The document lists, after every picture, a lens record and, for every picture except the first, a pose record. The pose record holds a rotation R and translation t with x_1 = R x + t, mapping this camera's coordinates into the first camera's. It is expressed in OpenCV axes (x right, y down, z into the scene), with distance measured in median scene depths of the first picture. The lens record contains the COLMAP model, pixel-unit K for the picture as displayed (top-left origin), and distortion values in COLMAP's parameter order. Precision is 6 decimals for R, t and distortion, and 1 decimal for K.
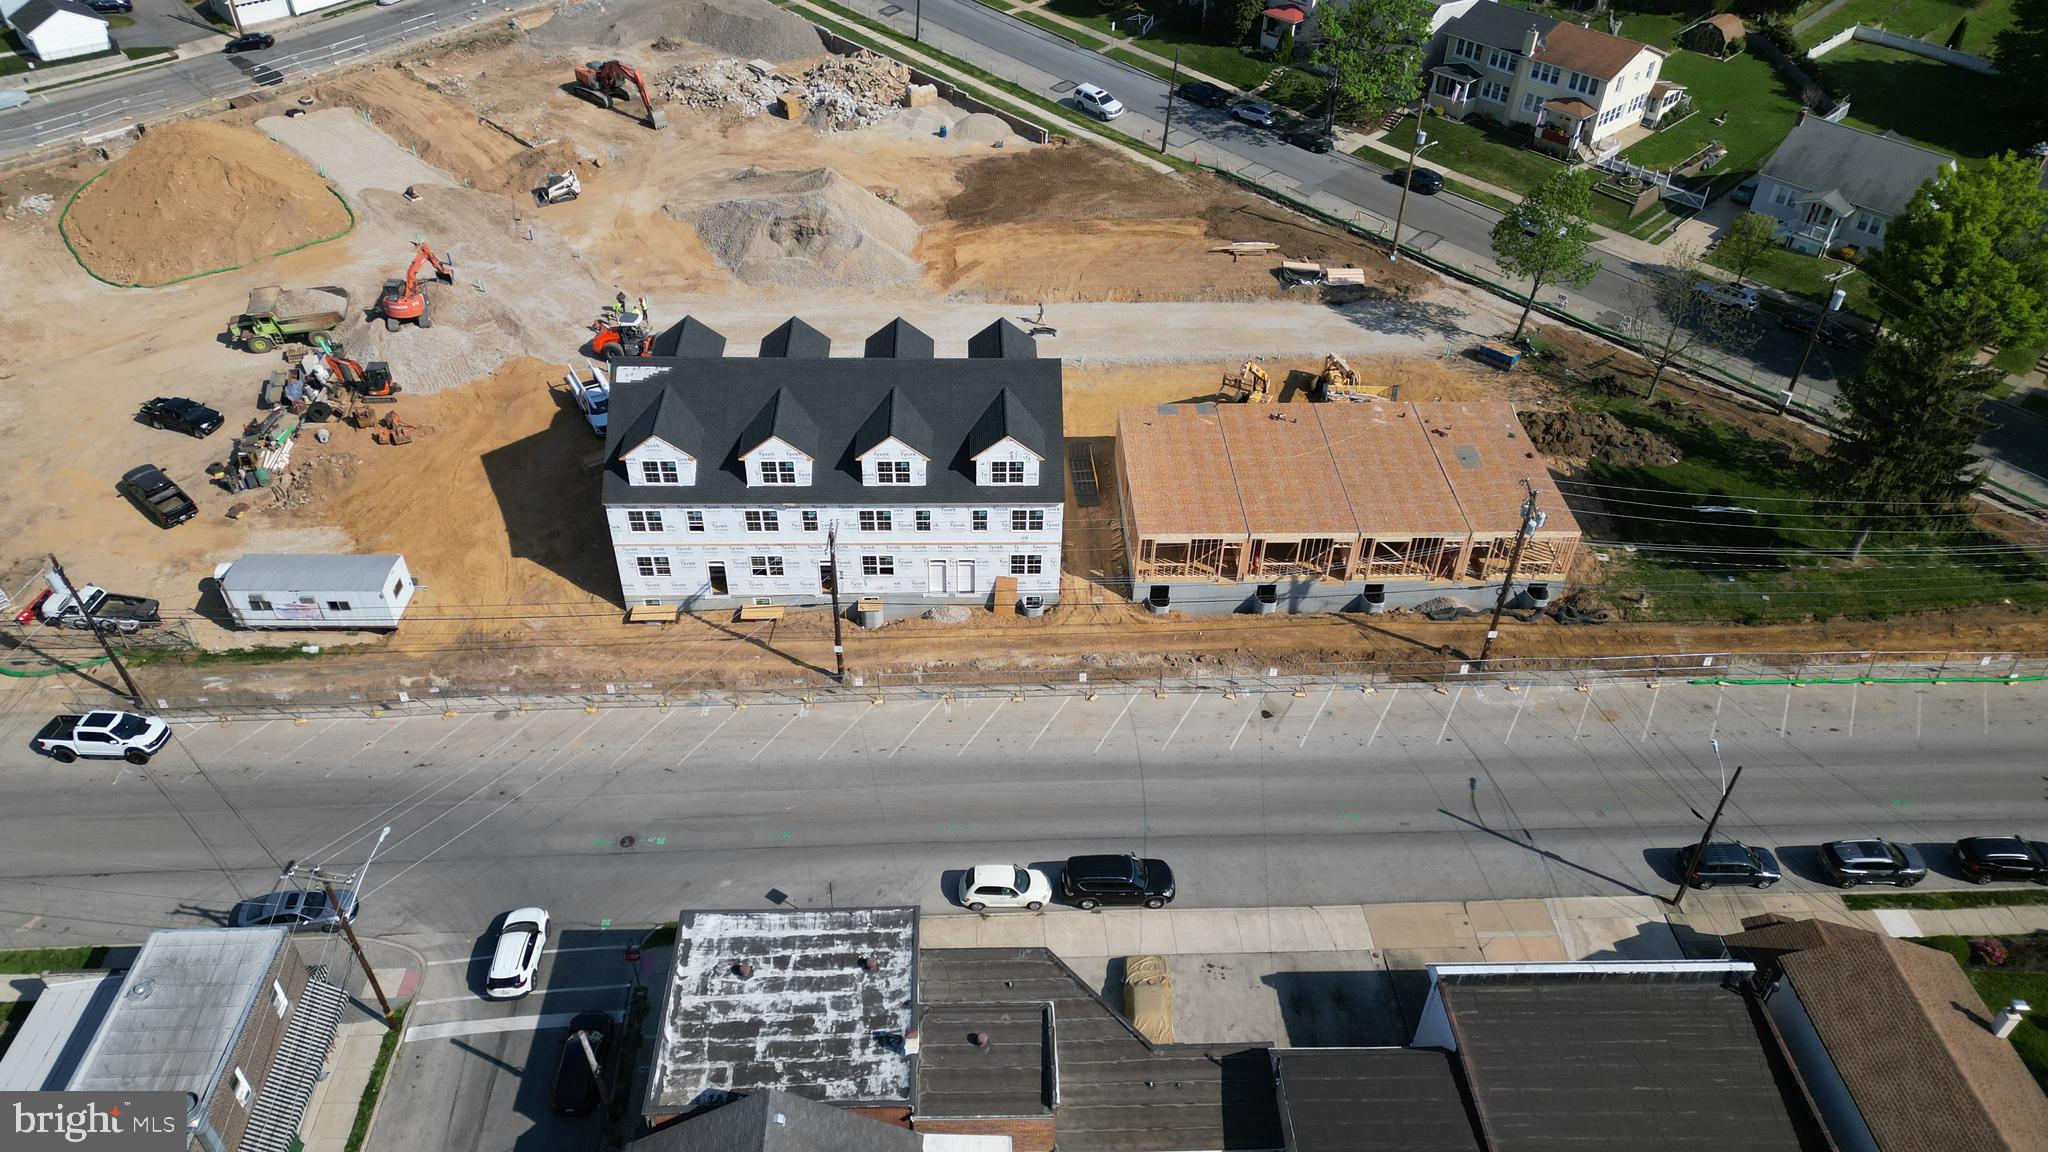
lens RADIAL K [[1439.2, 0, 1024.0], [0, 1439.2, 576.0], [0, 0, 1]] dist [0.093805, -0.097725]
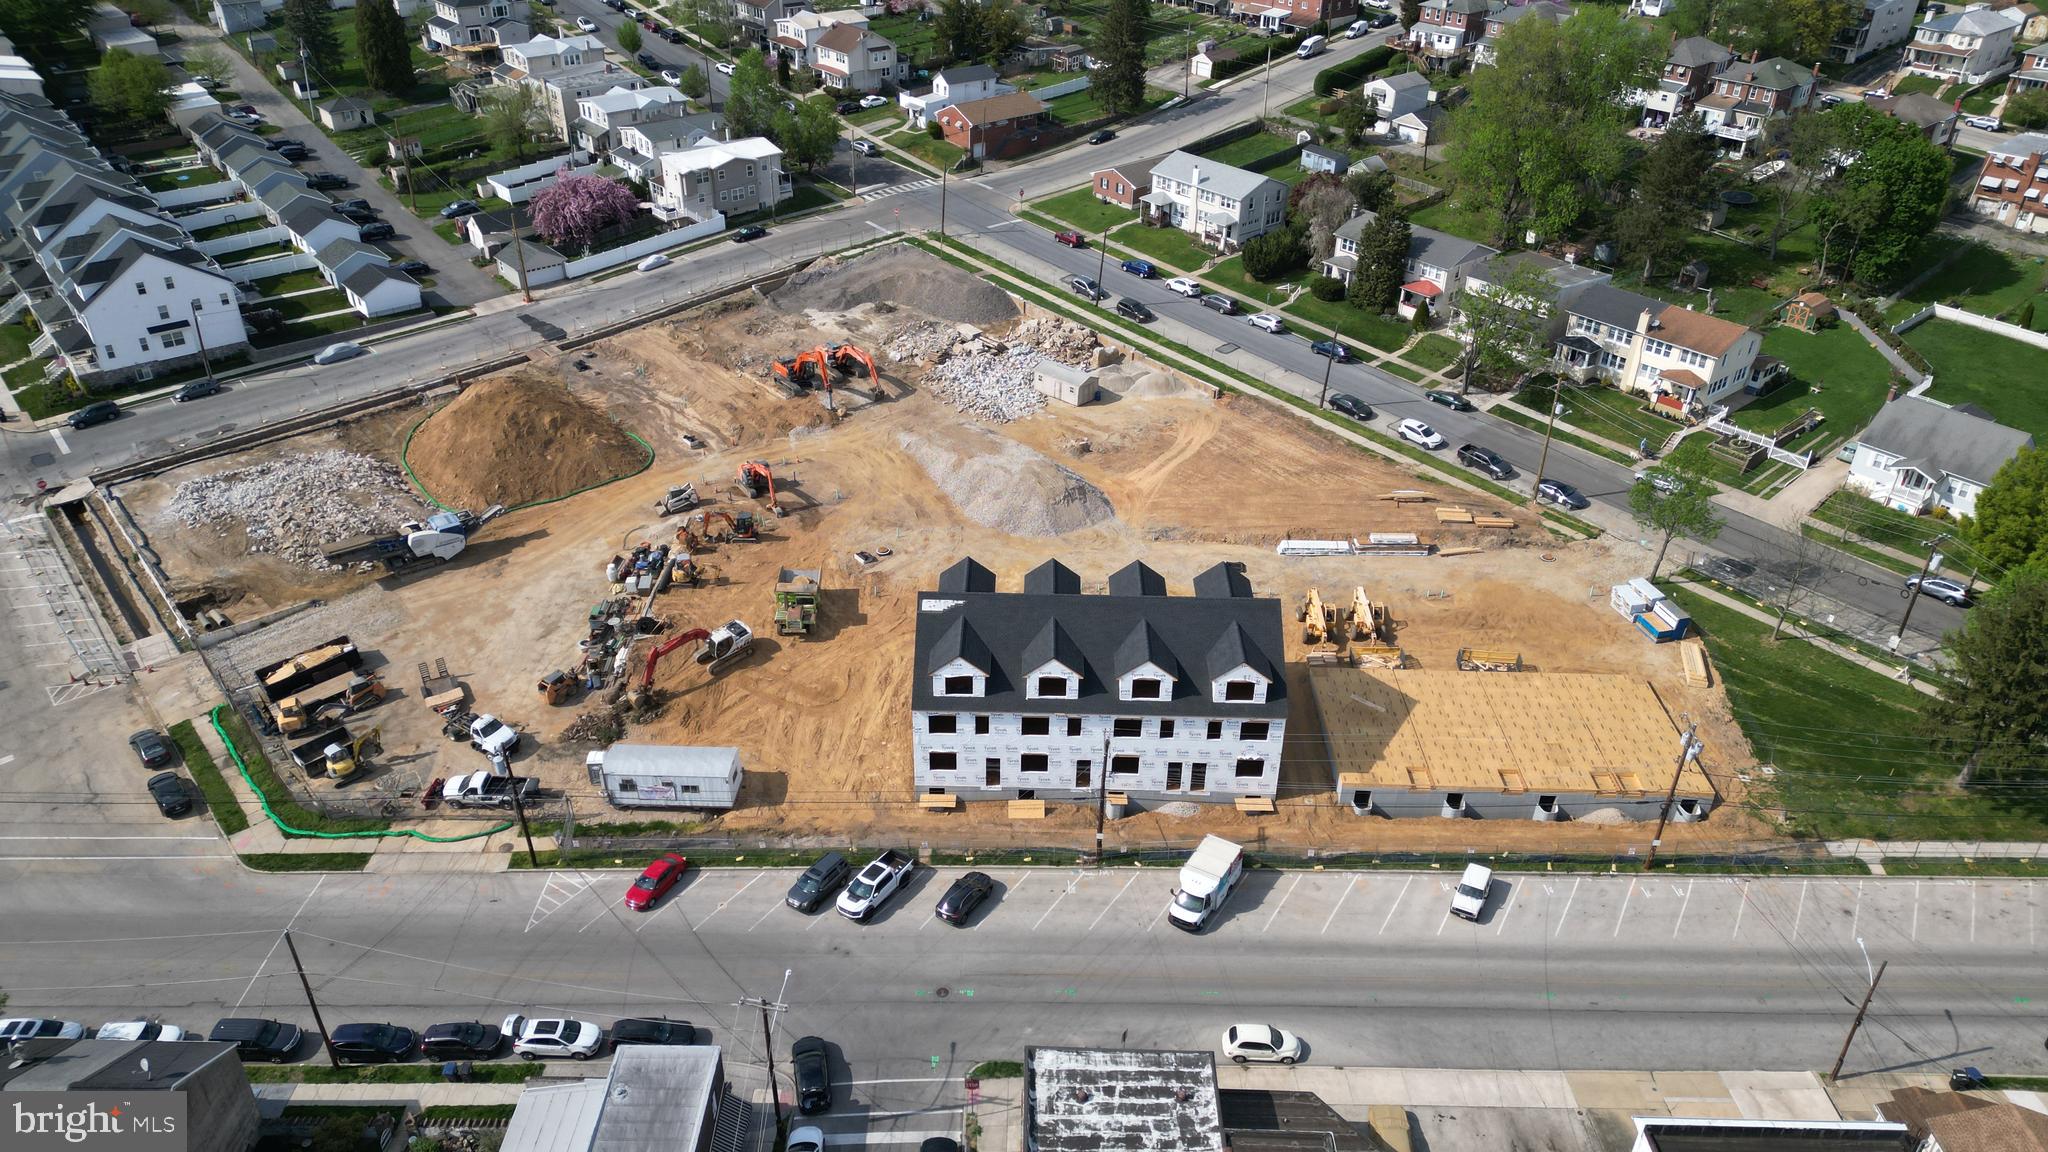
lens RADIAL K [[1439.3, 0, 1023.7], [0, 1439.3, 567.1], [0, 0, 1]] dist [0.091922, -0.095460]
pose [[0.998672, 0.019288, -0.047779, -0.131818], [-0.025439, 0.990966, -0.131680, -0.010876], [0.044808, 0.132721, 0.990140, -0.215999]]
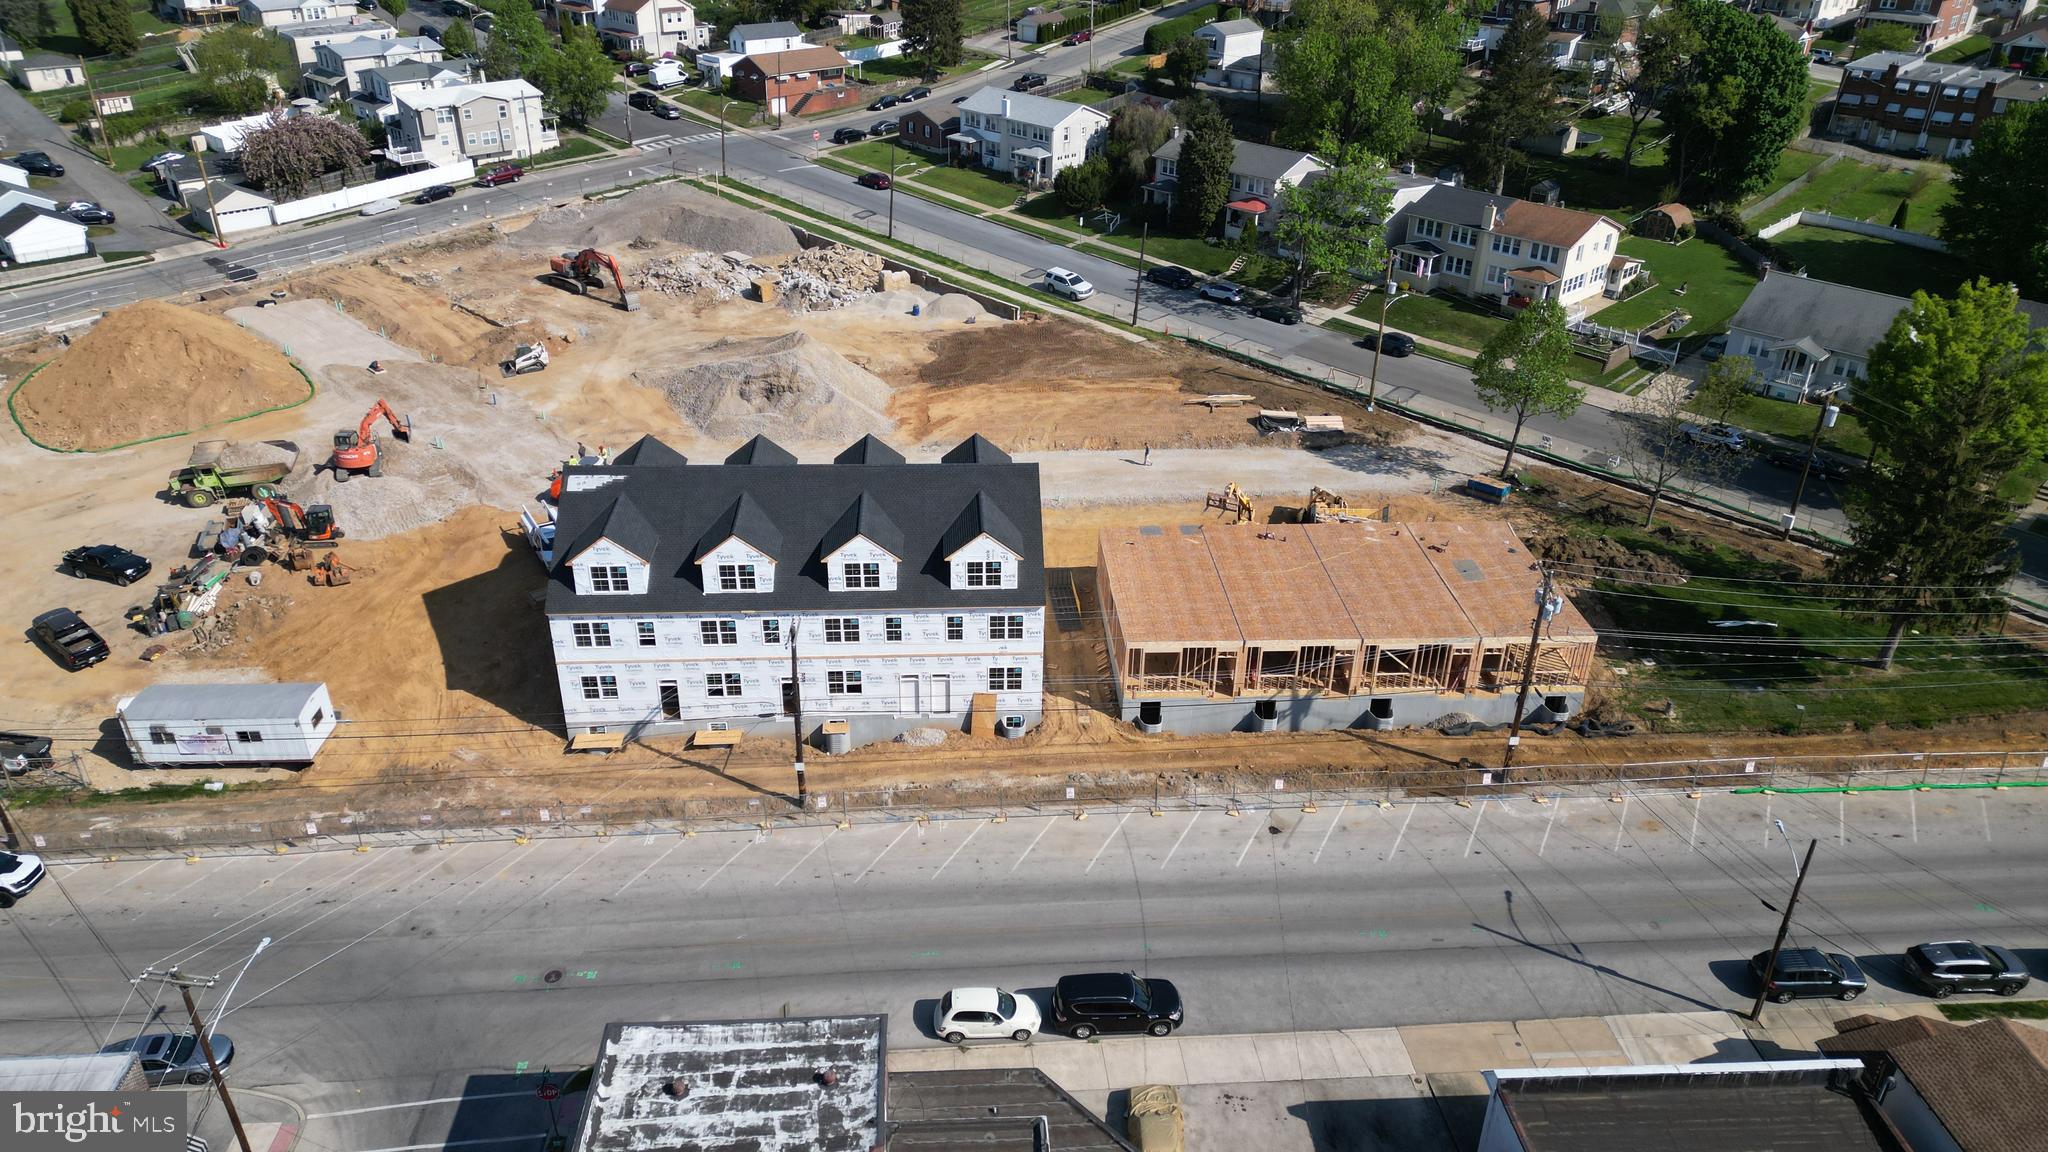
lens RADIAL K [[1439.3, 0, 1023.7], [0, 1439.3, 567.1], [0, 0, 1]] dist [0.091922, -0.095460]
pose [[0.999726, -0.015537, 0.017488, -0.001848], [0.018508, 0.982544, -0.185110, 0.093078], [-0.014307, 0.185383, 0.982562, 0.077276]]
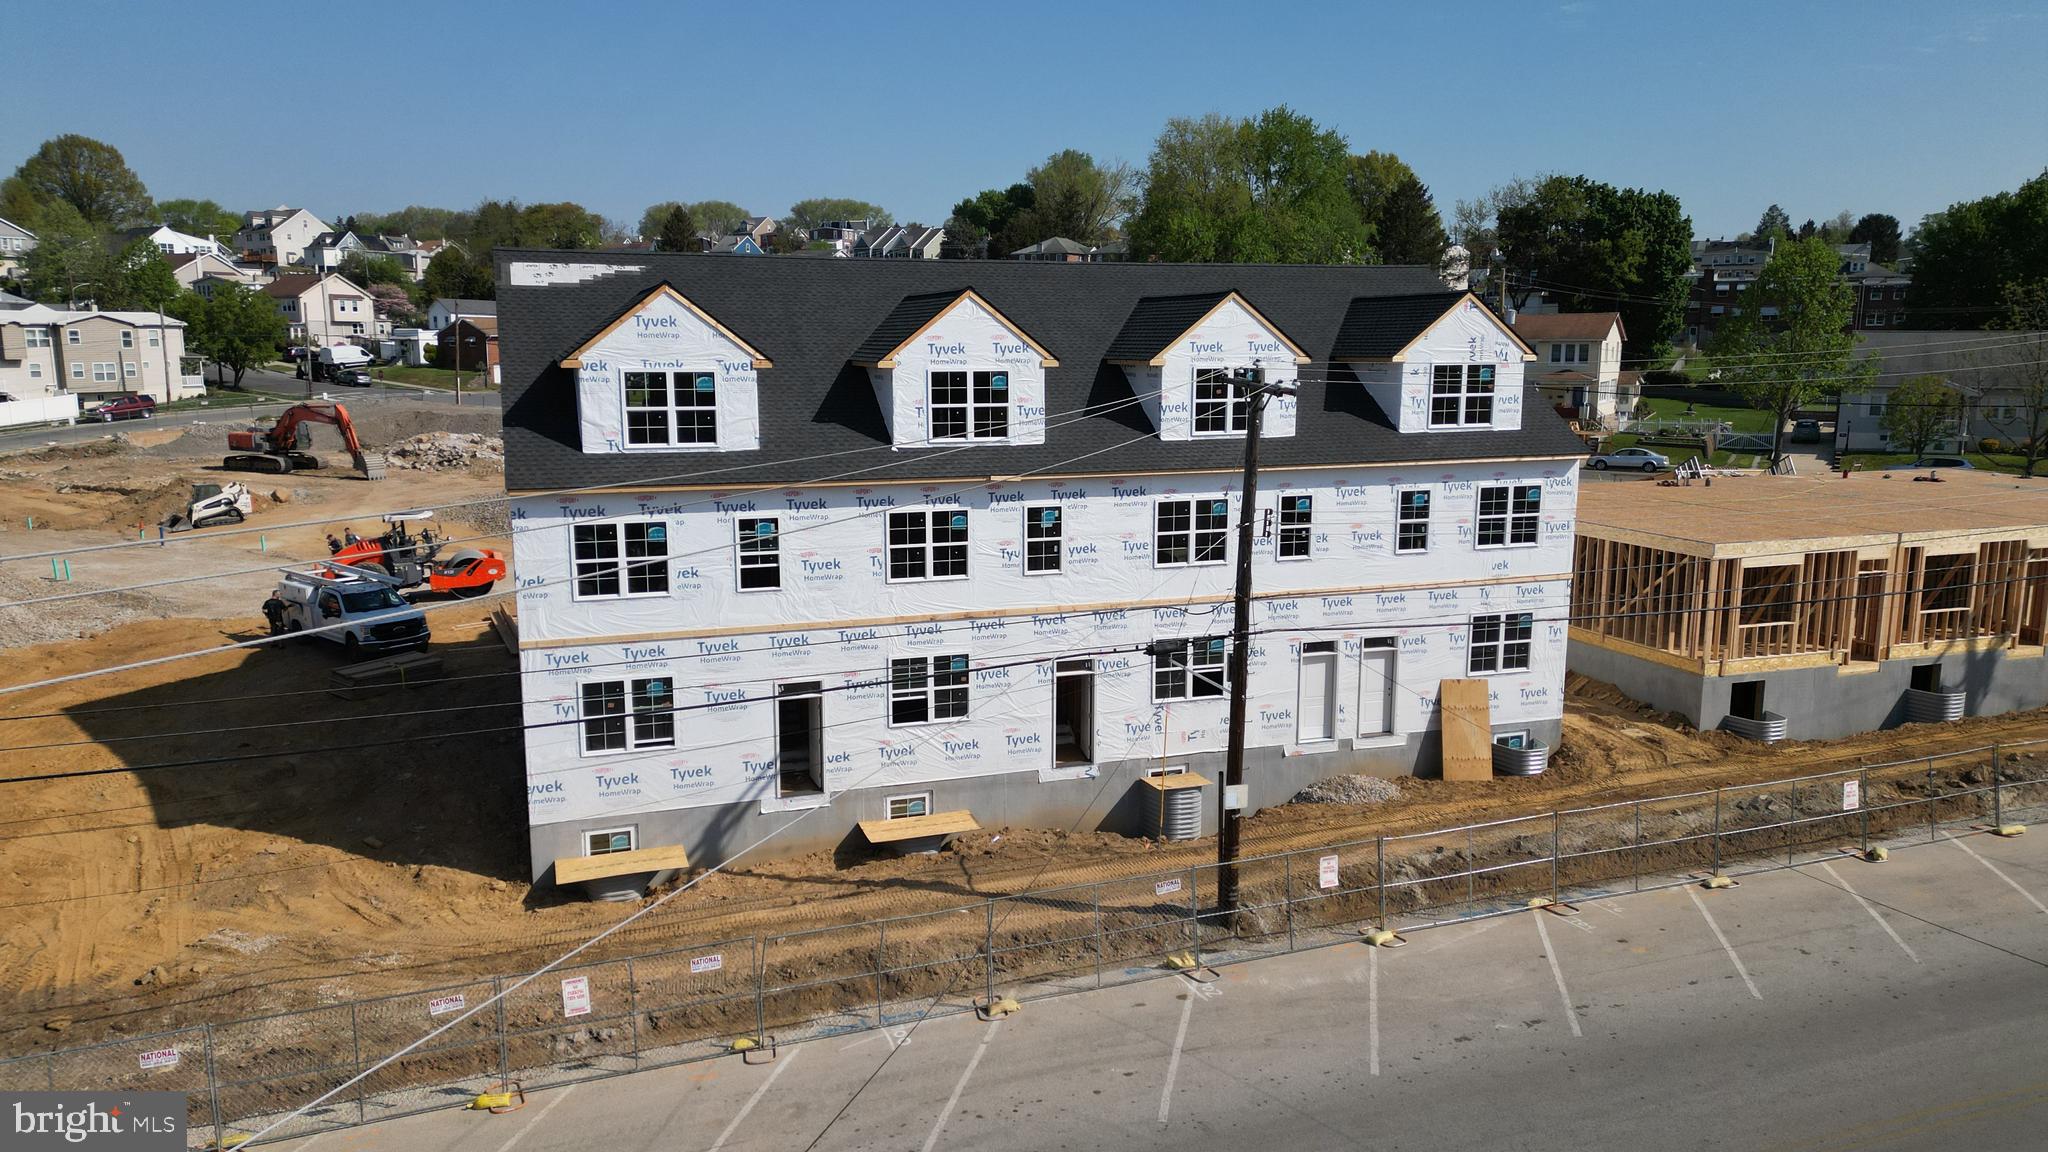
lens RADIAL K [[1439.3, 0, 1023.7], [0, 1439.3, 567.1], [0, 0, 1]] dist [0.091922, -0.095460]
pose [[0.956735, -0.069318, 0.282584, -0.258935], [0.197262, 0.868457, -0.454829, 0.143474], [-0.213884, 0.490894, 0.844557, 0.652396]]
